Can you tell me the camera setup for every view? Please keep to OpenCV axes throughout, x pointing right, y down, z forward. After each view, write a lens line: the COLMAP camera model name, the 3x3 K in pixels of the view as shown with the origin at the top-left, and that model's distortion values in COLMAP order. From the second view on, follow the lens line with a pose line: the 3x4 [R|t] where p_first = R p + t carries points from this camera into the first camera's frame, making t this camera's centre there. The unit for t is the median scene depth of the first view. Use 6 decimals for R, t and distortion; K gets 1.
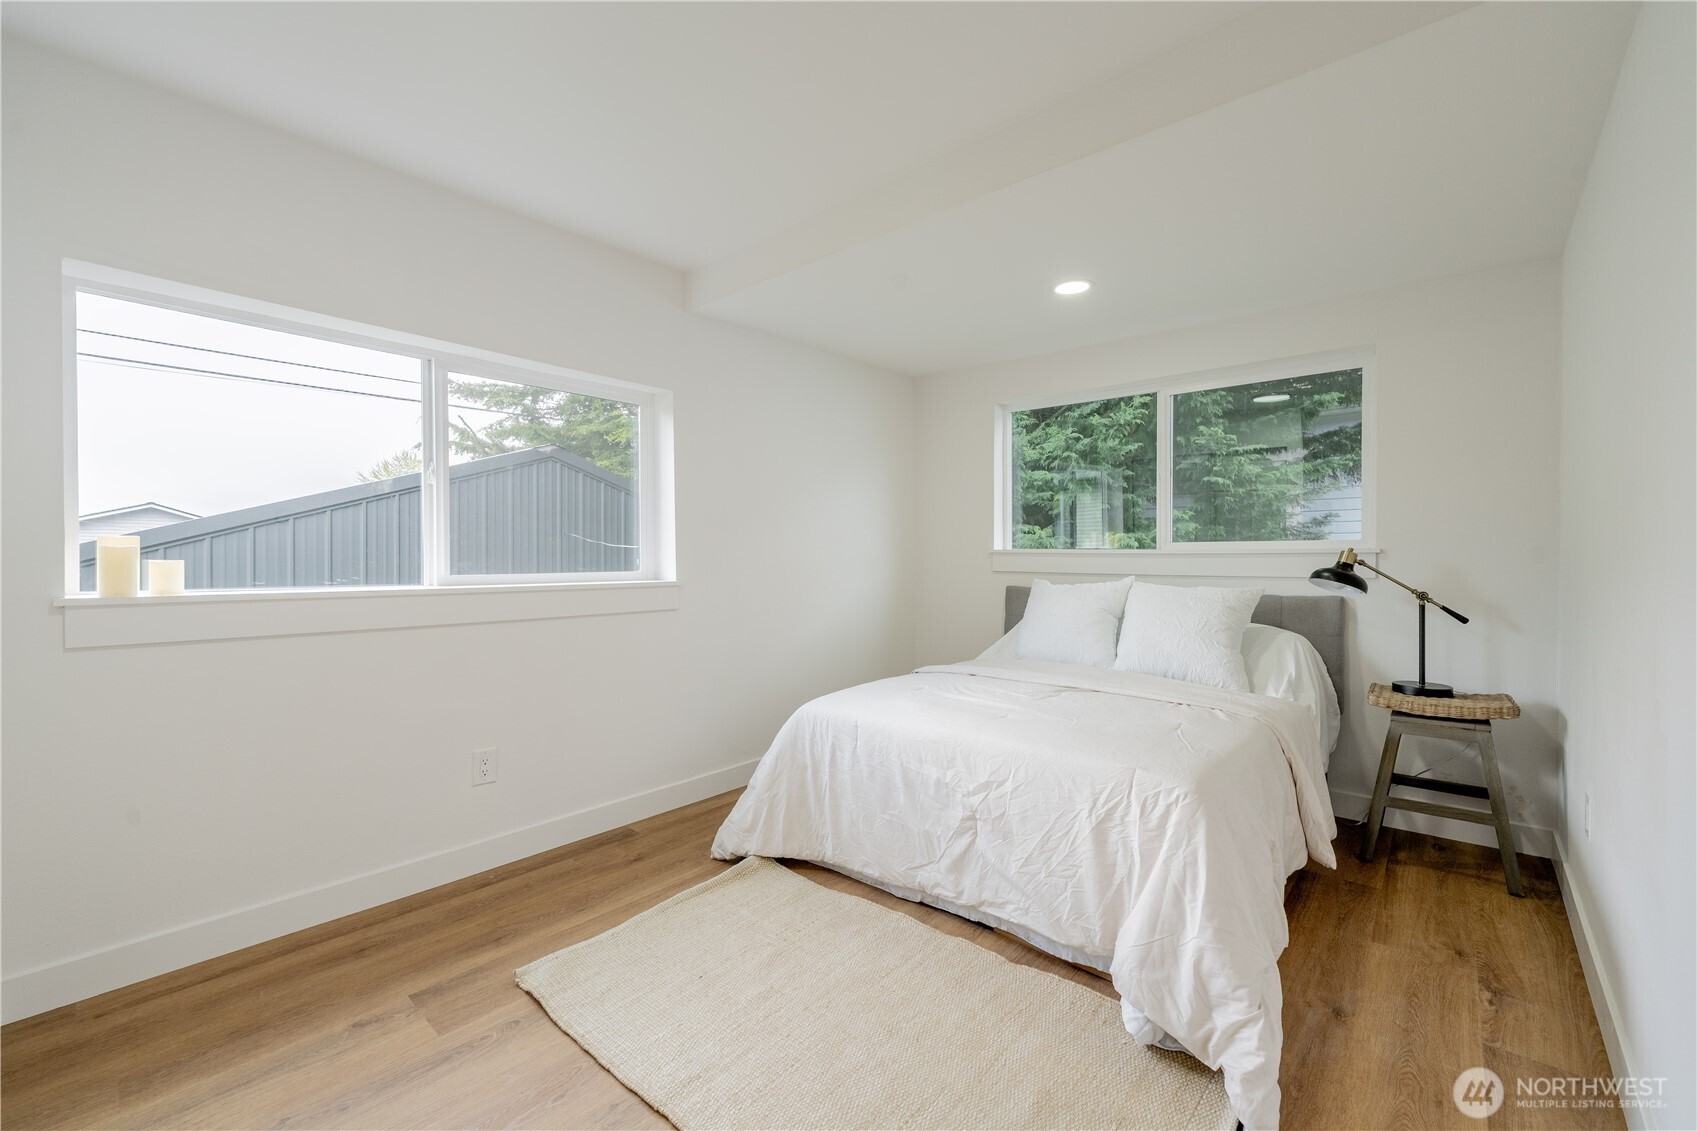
lens RADIAL K [[688.6, 0, 852.0], [0, 688.6, 561.2], [0, 0, 1]] dist [-0.000391, -0.000332]
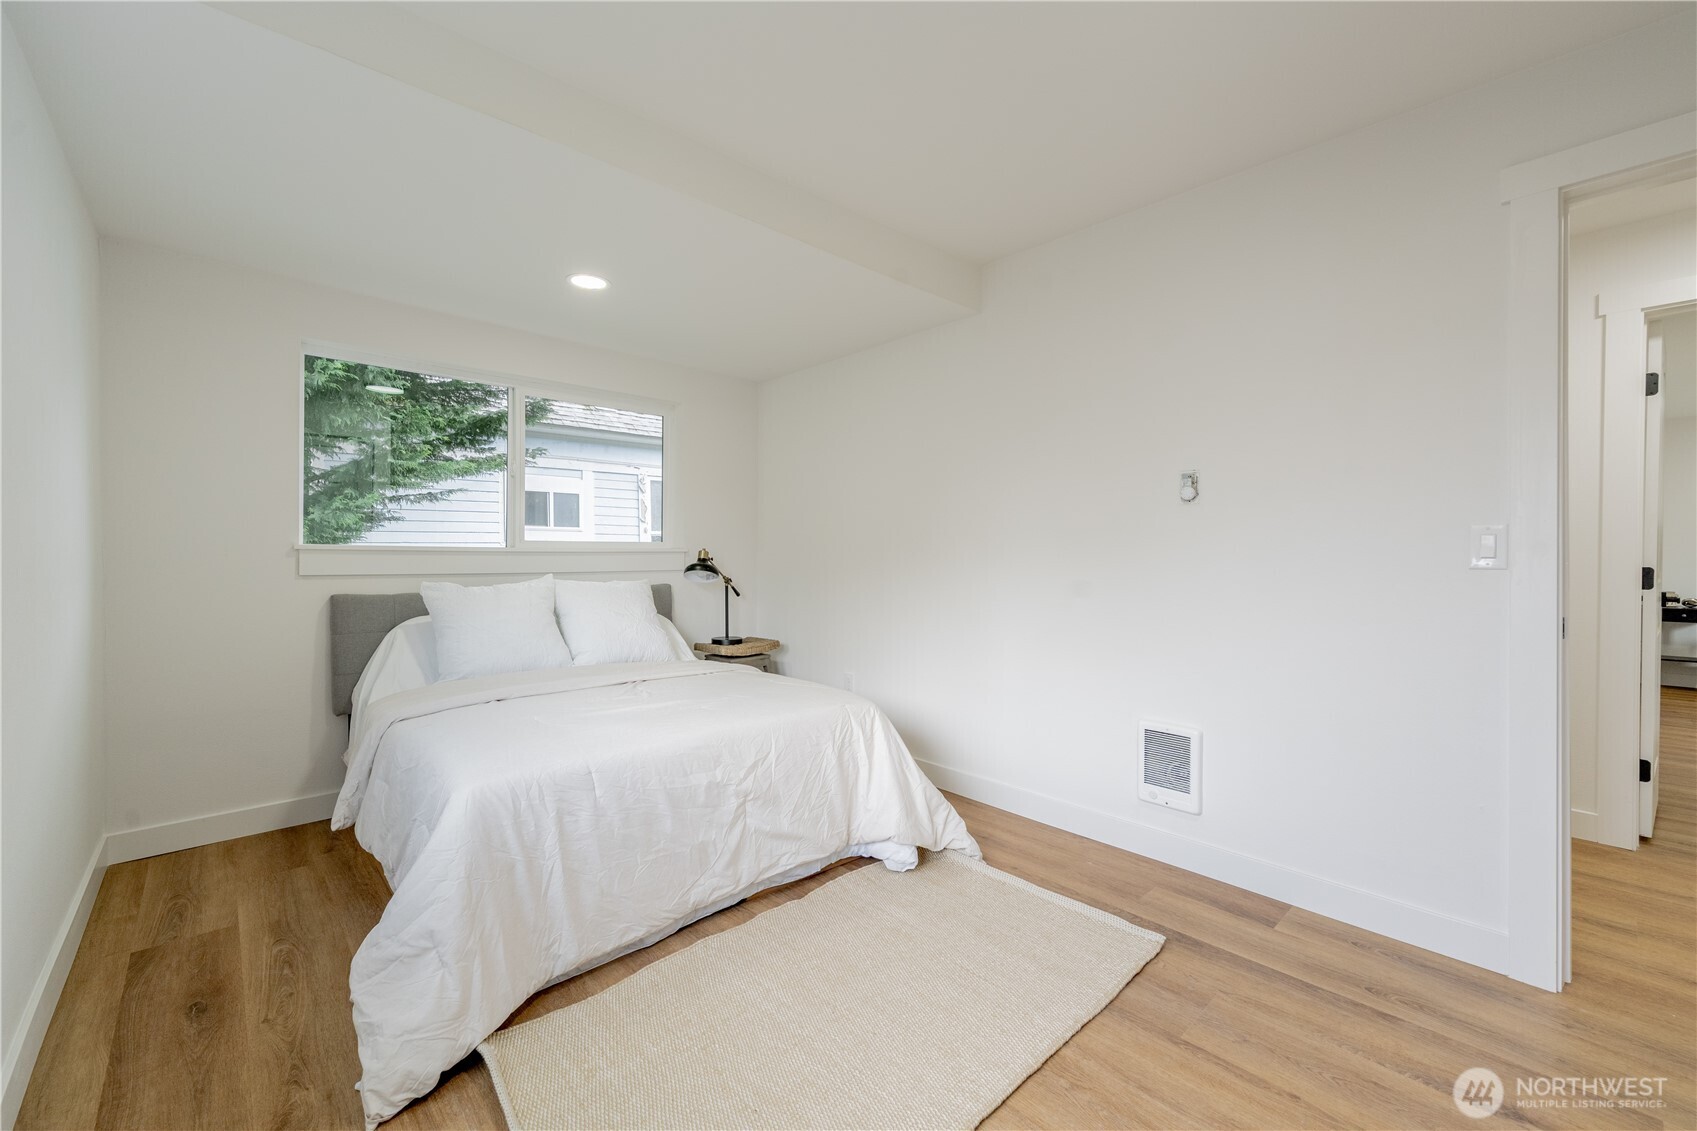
lens RADIAL K [[688.6, 0, 852.0], [0, 688.6, 561.2], [0, 0, 1]] dist [-0.000391, -0.000332]
pose [[0.097905, -0.007499, 0.995168, -0.823556], [0.005723, 0.999959, 0.006972, -0.001899], [-0.995179, 0.005013, 0.097944, 0.706243]]
